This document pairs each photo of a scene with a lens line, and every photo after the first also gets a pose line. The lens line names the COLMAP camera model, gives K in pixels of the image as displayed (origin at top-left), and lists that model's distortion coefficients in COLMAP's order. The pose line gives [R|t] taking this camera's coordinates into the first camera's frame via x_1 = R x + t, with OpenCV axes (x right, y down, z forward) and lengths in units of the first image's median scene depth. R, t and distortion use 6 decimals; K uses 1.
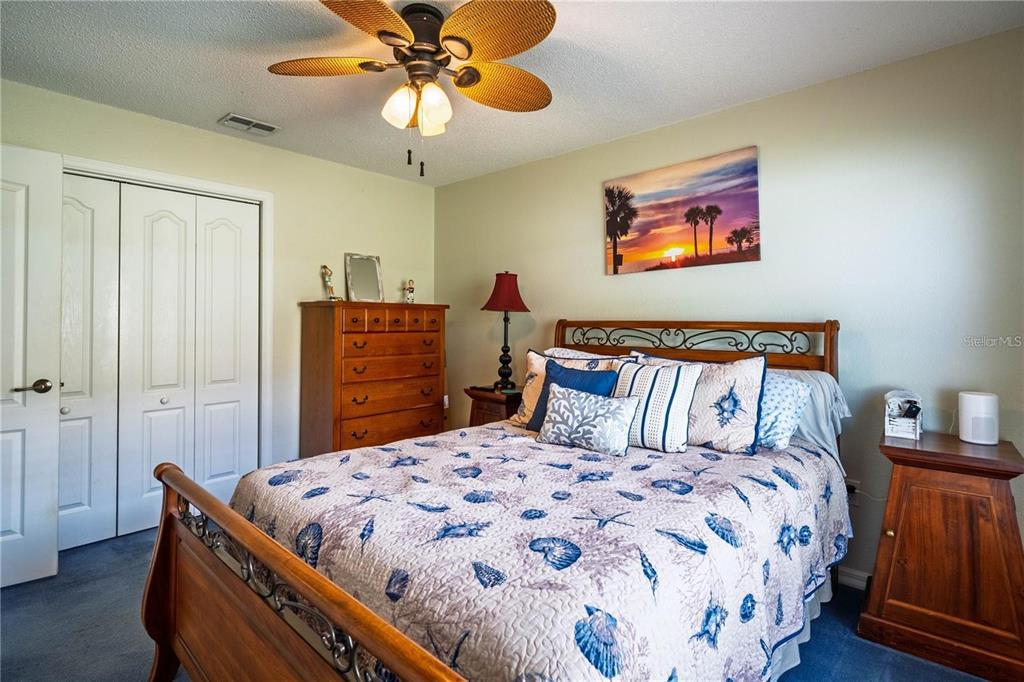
lens RADIAL K [[485.2, 0, 491.4], [0, 485.2, 313.6], [0, 0, 1]] dist [0.001194, -0.001227]
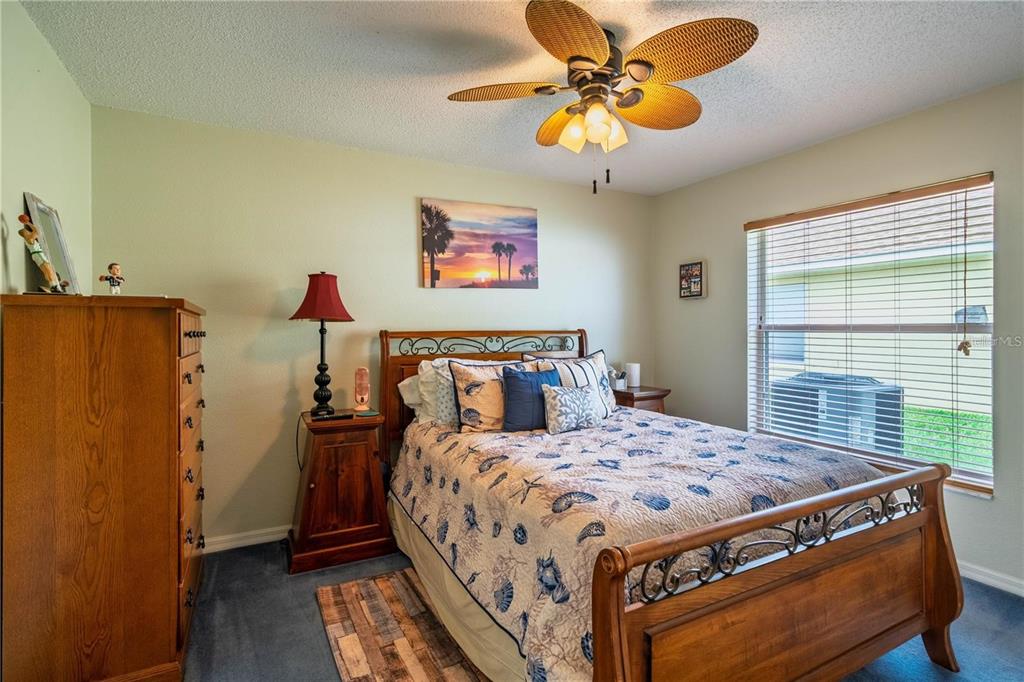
lens RADIAL K [[485.2, 0, 508.5], [0, 485.2, 336.5], [0, 0, 1]] dist [0.001194, -0.001227]
pose [[0.343908, -0.022639, 0.938731, -0.757108], [-0.005048, 0.999650, 0.025957, -0.002224], [-0.938990, -0.013666, 0.343673, 0.509763]]
